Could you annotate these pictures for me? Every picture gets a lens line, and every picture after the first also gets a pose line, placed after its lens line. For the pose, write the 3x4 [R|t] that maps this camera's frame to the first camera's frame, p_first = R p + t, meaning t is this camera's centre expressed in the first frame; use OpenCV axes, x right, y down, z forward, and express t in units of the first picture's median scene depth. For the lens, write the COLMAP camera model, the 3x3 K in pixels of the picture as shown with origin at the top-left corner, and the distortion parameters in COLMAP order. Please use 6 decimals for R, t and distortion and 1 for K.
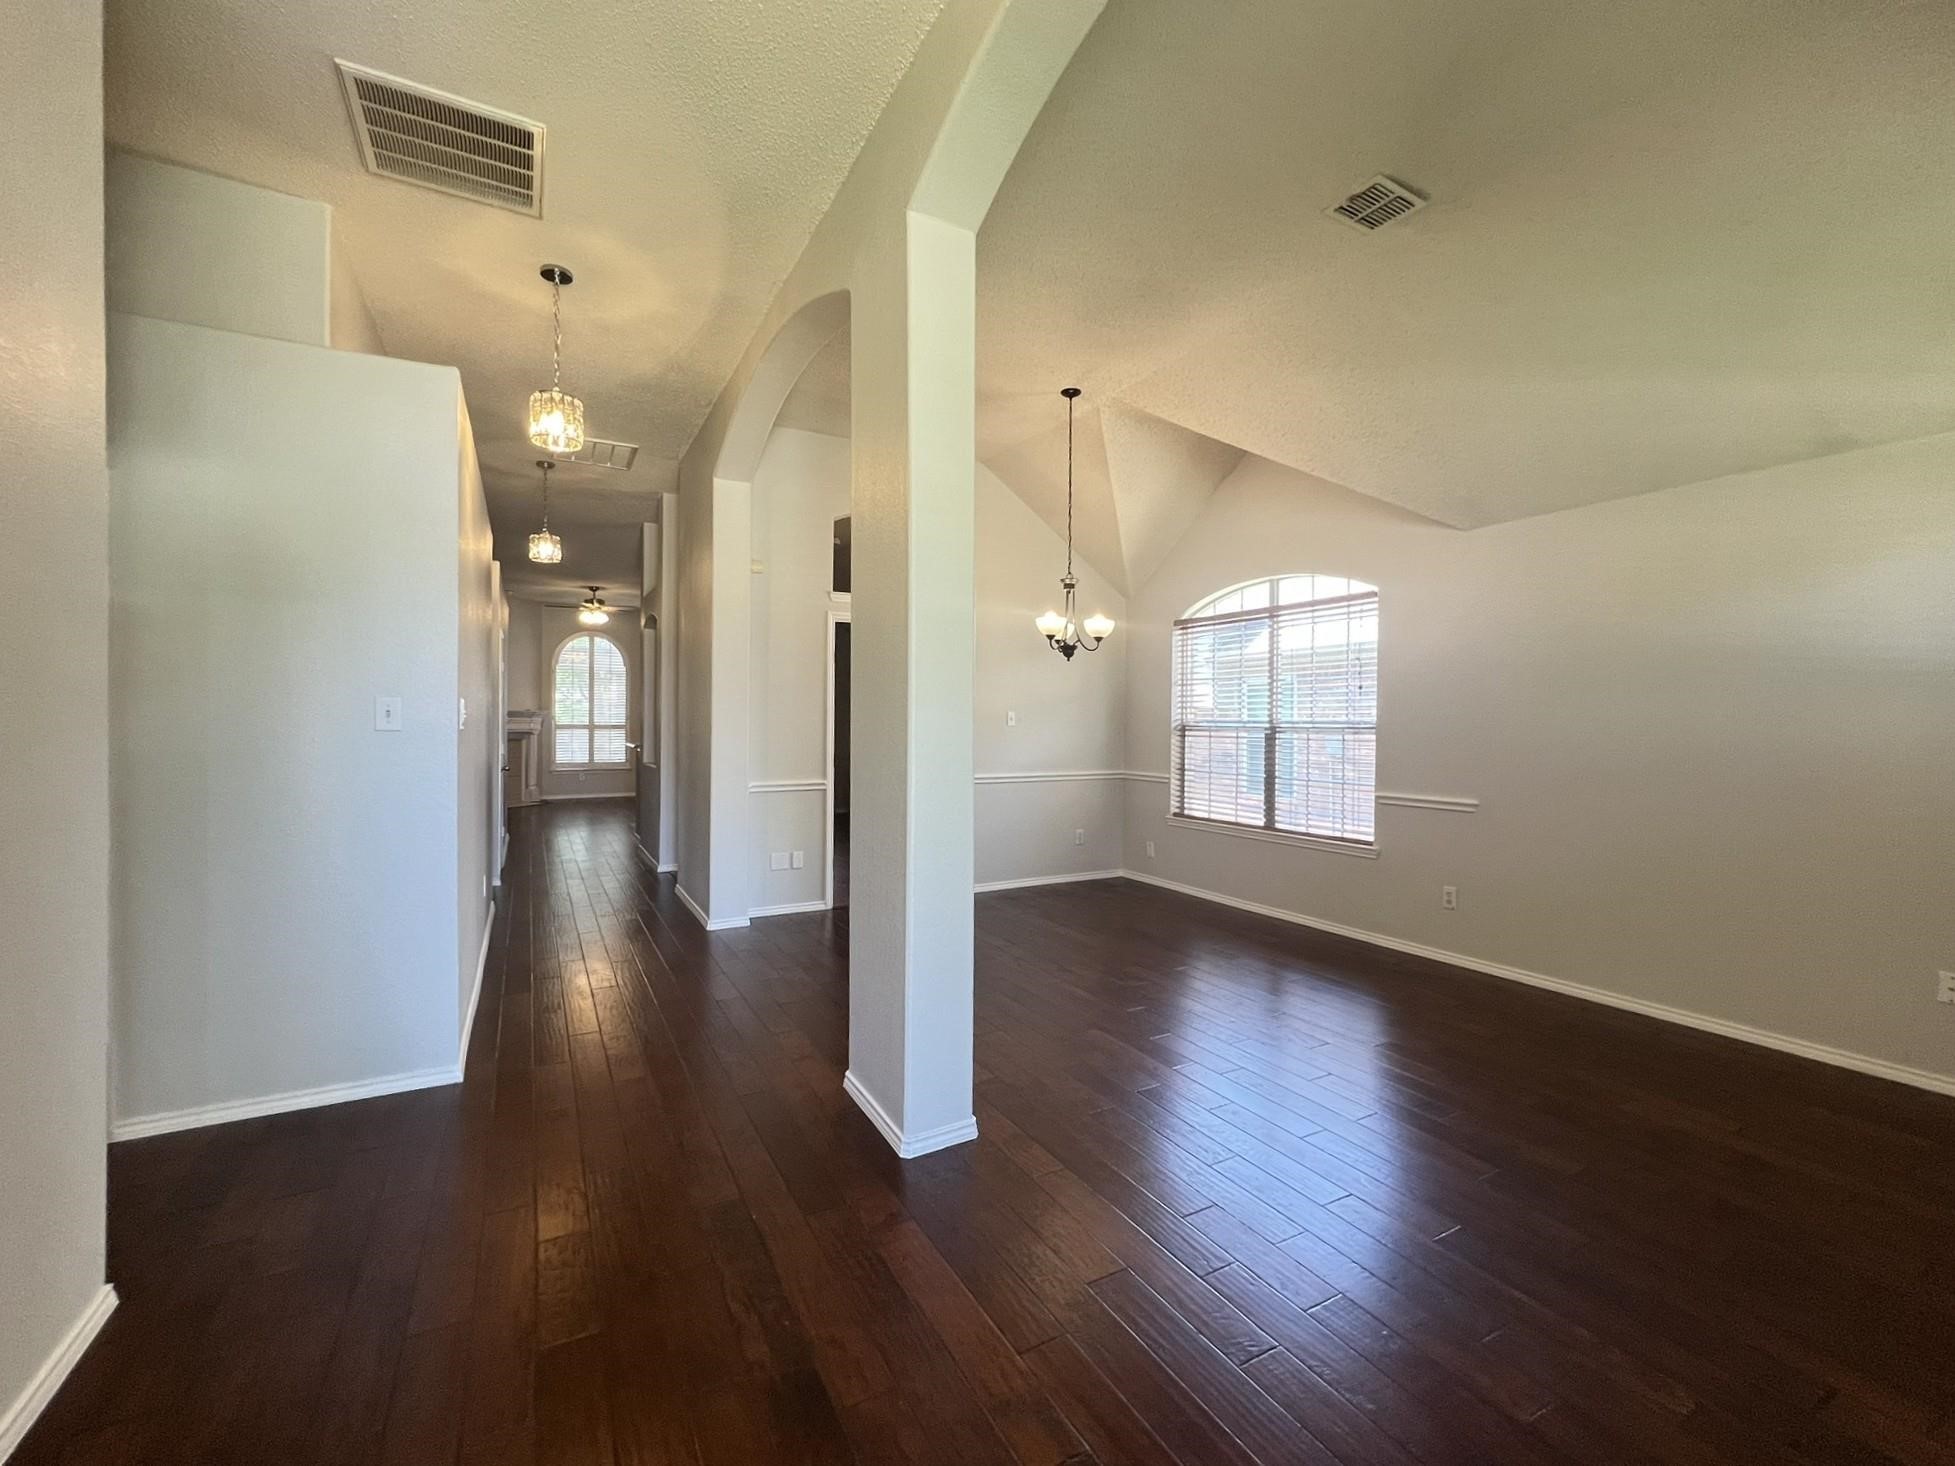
lens RADIAL K [[782.8, 0, 961.9], [0, 782.8, 732.3], [0, 0, 1]] dist [-0.005805, 0.001963]
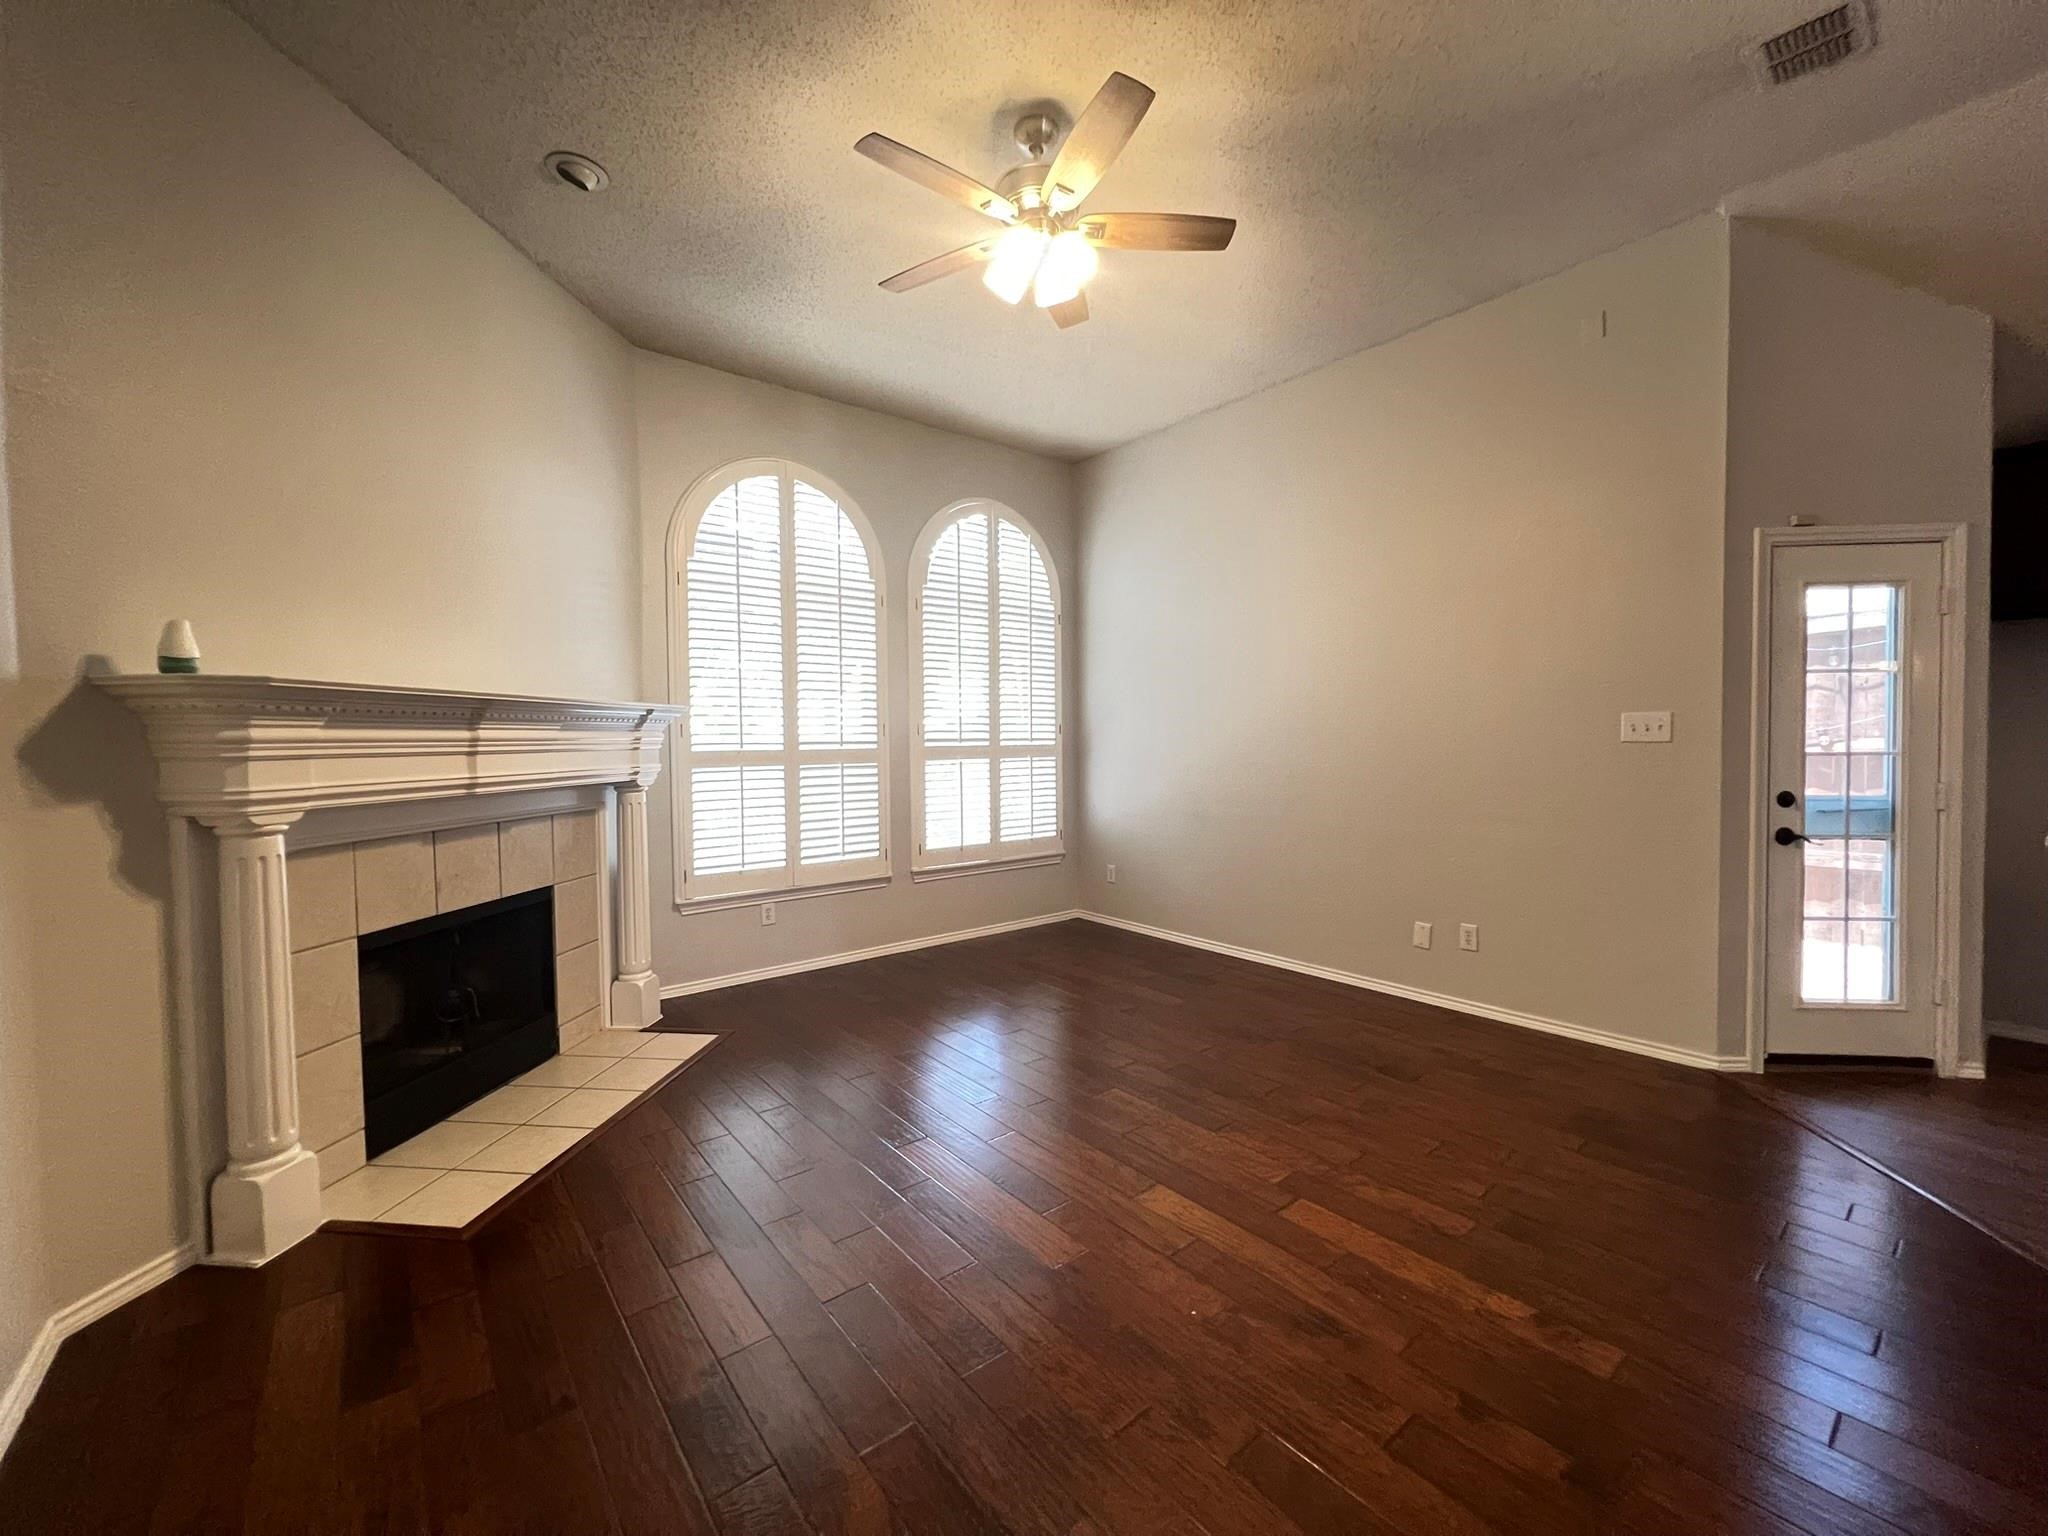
lens RADIAL K [[822.9, 0, 1021.3], [0, 822.9, 766.4], [0, 0, 1]] dist [-0.003202, 0.000515]
pose [[0.984815, -0.017957, 0.172678, -0.985893], [0.014718, 0.999691, 0.020018, -0.019633], [-0.172984, -0.017172, 0.984775, 1.454419]]
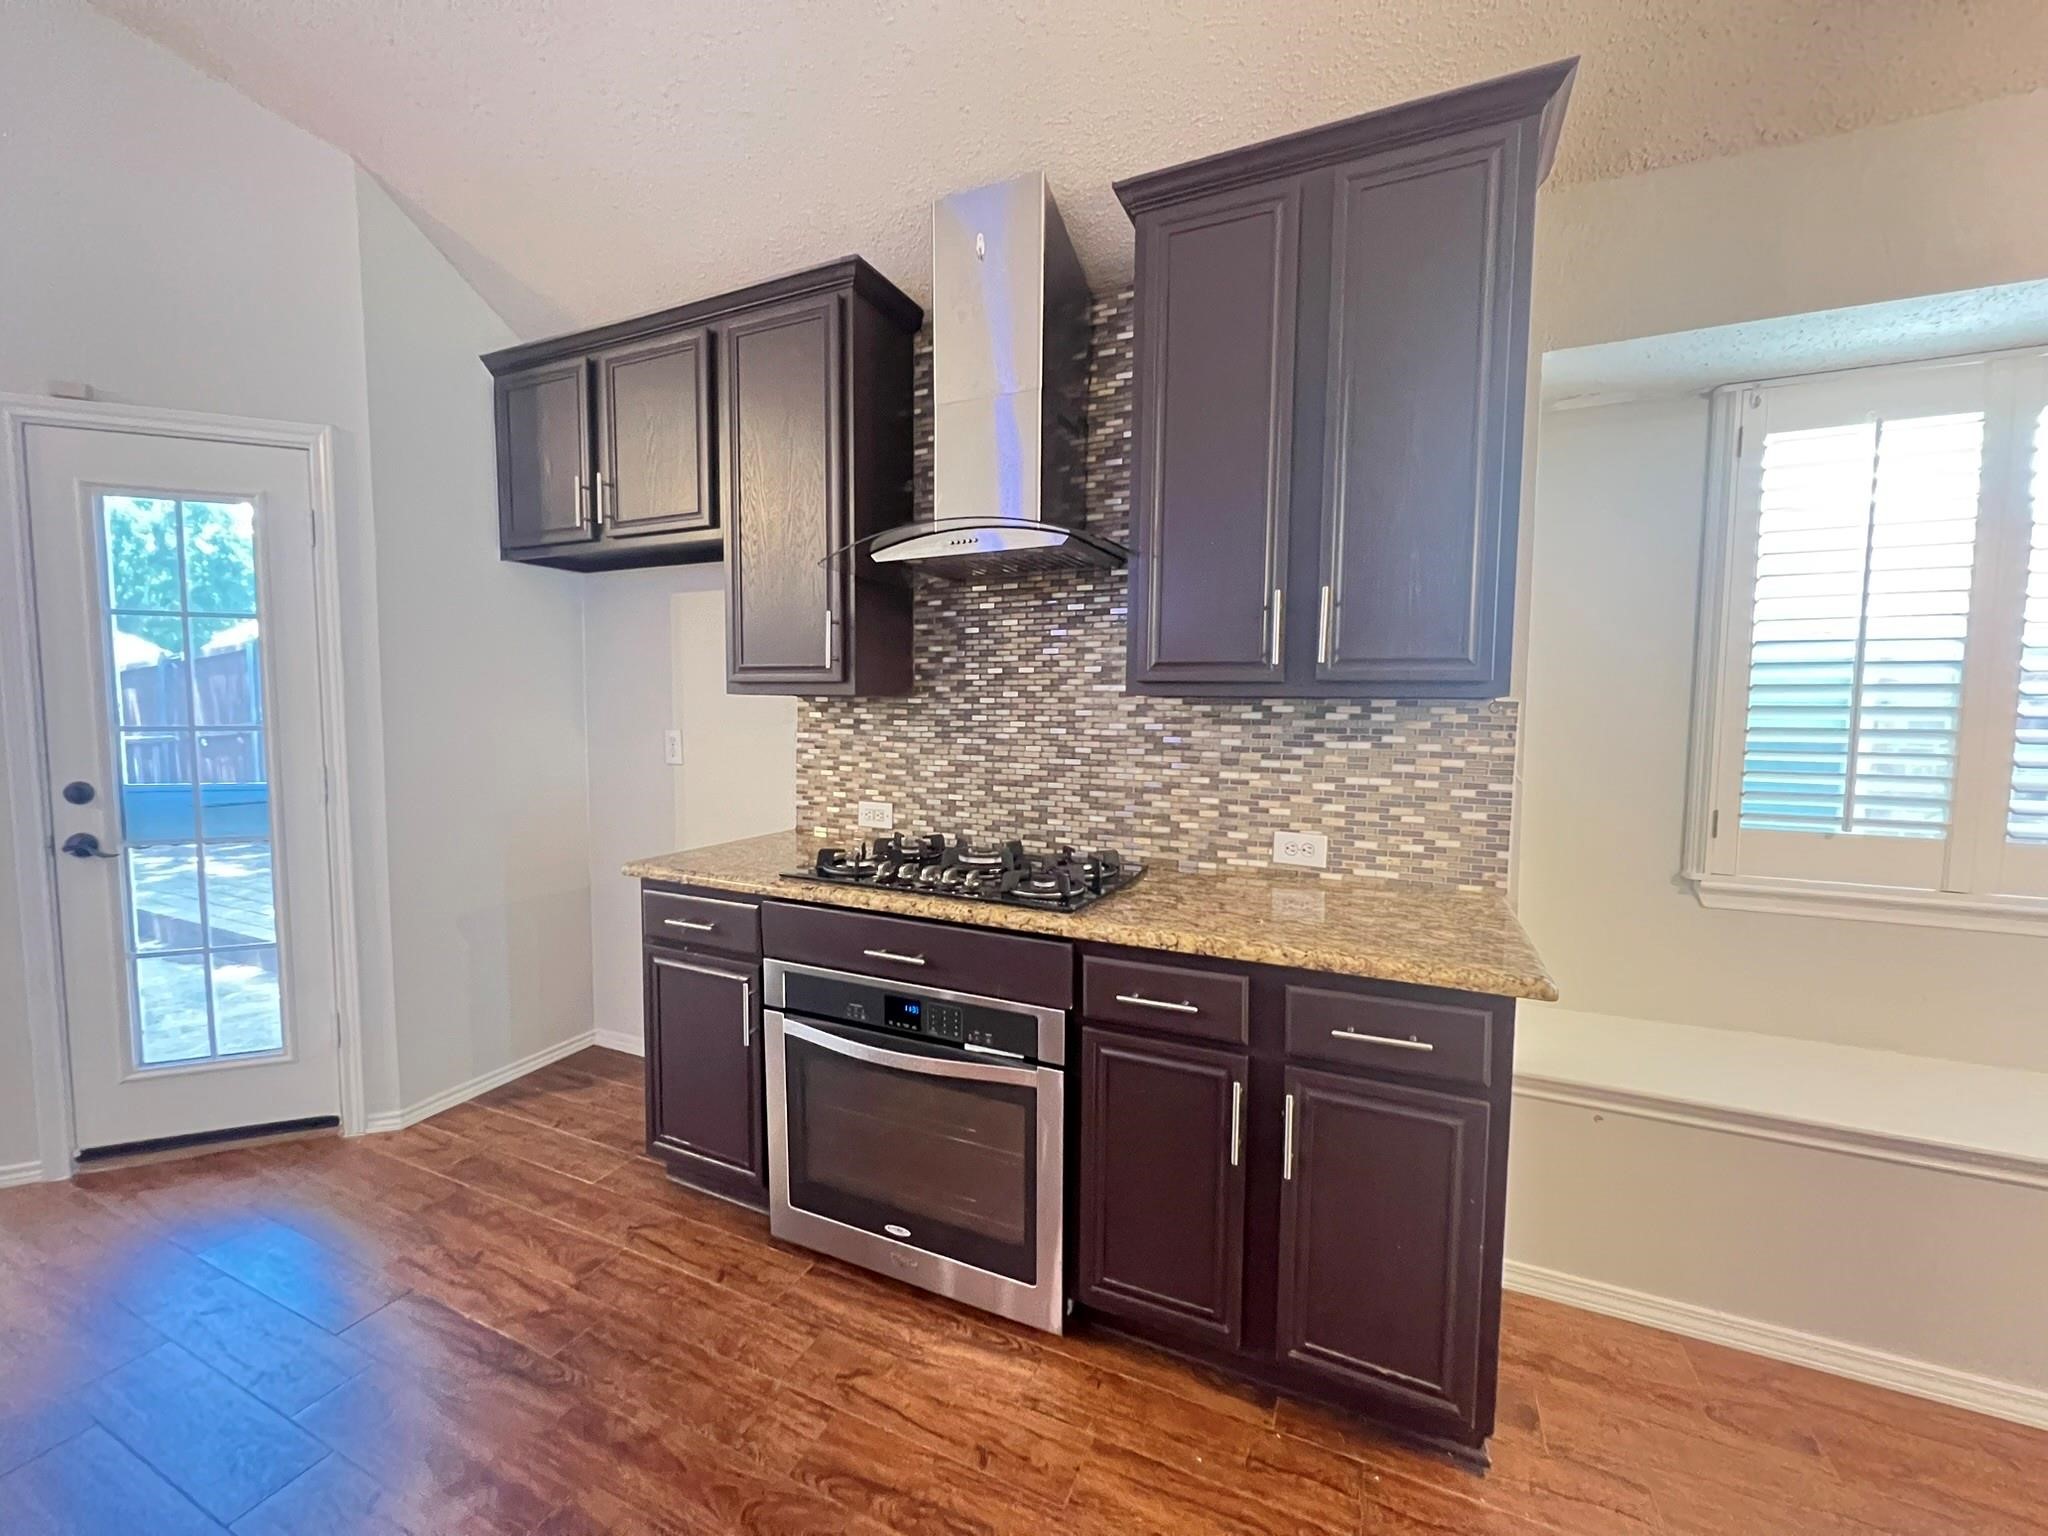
lens RADIAL K [[822.9, 0, 1018.7], [0, 822.9, 761.0], [0, 0, 1]] dist [-0.003202, 0.000515]
pose [[0.803474, -0.041815, 0.593870, -0.302451], [0.004772, 0.997951, 0.063809, -0.017124], [-0.595321, -0.048435, 0.802027, 1.340737]]
